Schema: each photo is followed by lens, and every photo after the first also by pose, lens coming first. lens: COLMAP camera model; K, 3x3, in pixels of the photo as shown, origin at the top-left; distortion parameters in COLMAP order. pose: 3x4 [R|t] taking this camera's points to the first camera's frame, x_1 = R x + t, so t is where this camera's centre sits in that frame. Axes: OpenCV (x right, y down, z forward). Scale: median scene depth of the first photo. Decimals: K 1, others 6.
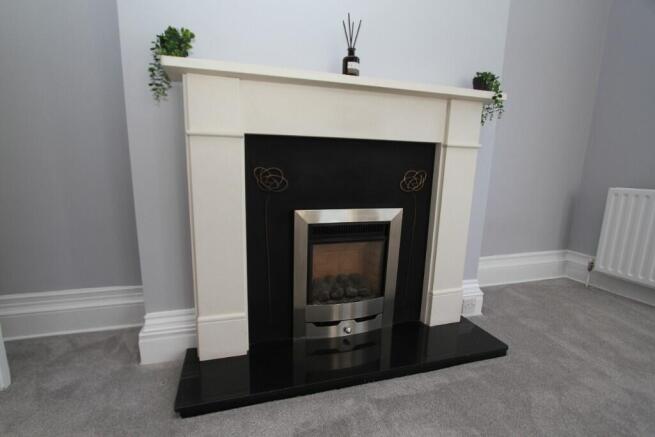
lens RADIAL K [[300.5, 0, 312.1], [0, 300.5, 224.2], [0, 0, 1]] dist [-0.014086, -0.000432]
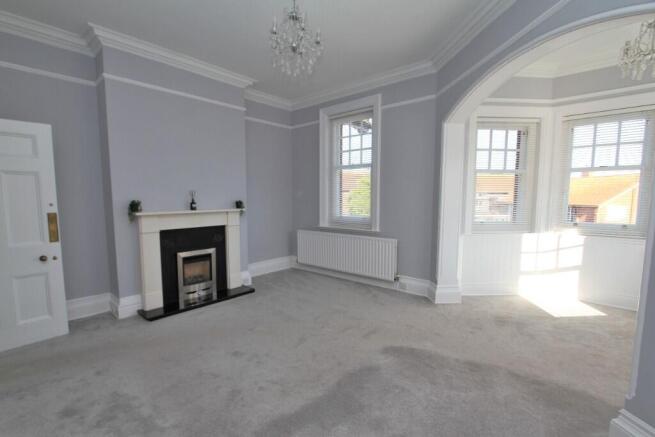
lens RADIAL K [[300.5, 0, 312.1], [0, 300.5, 224.2], [0, 0, 1]] dist [-0.014086, -0.000432]
pose [[0.855679, -0.069974, 0.512755, -0.373956], [0.117589, 0.991189, -0.060968, 0.003635], [-0.503971, 0.112463, 0.856368, -2.002508]]
